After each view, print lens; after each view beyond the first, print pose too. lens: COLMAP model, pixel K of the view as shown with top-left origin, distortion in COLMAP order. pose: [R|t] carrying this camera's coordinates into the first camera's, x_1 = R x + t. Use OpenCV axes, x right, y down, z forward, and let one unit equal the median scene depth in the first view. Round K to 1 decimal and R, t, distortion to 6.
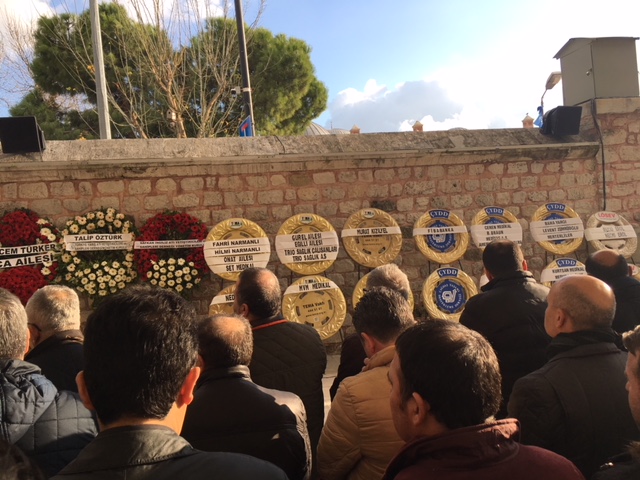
lens RADIAL K [[547.6, 0, 313.6], [0, 547.6, 237.9], [0, 0, 1]] dist [0.087013, -0.111977]
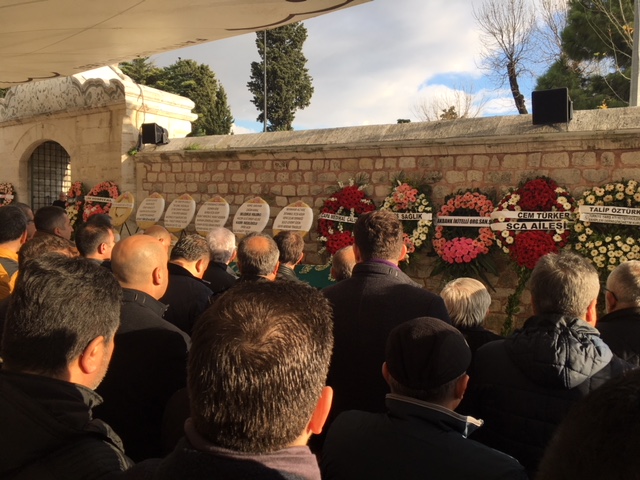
lens RADIAL K [[547.6, 0, 313.6], [0, 547.6, 237.9], [0, 0, 1]] dist [0.087013, -0.111977]
pose [[0.661792, 0.131592, -0.738048, -0.014107], [-0.087381, 0.991304, 0.098394, -0.002669], [0.744578, -0.000624, 0.667535, -0.038275]]
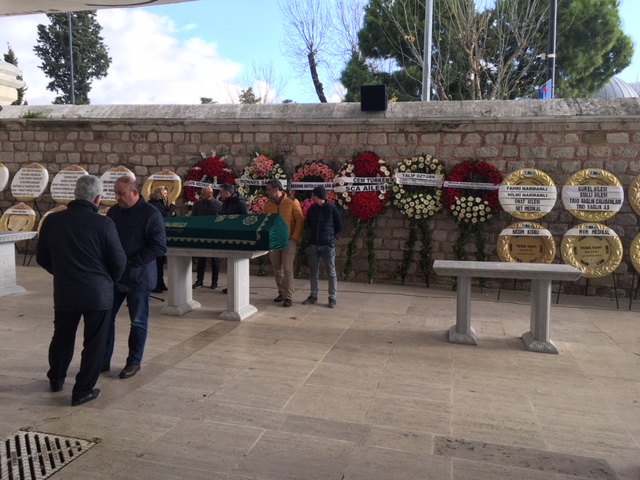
lens RADIAL K [[547.6, 0, 313.6], [0, 547.6, 237.9], [0, 0, 1]] dist [0.087013, -0.111977]
pose [[0.887929, 0.128235, -0.441743, -0.004181], [-0.092477, 0.990512, 0.101656, 0.036160], [0.450588, -0.049412, 0.891364, -0.316875]]
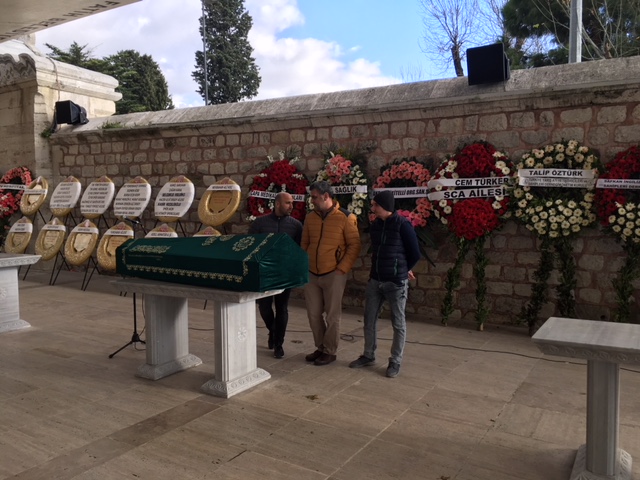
lens RADIAL K [[547.6, 0, 313.6], [0, 547.6, 237.9], [0, 0, 1]] dist [0.087013, -0.111977]
pose [[0.719143, 0.115611, -0.685177, -0.041009], [-0.064168, 0.992898, 0.100184, 0.039042], [0.691893, -0.028081, 0.721454, 0.074364]]
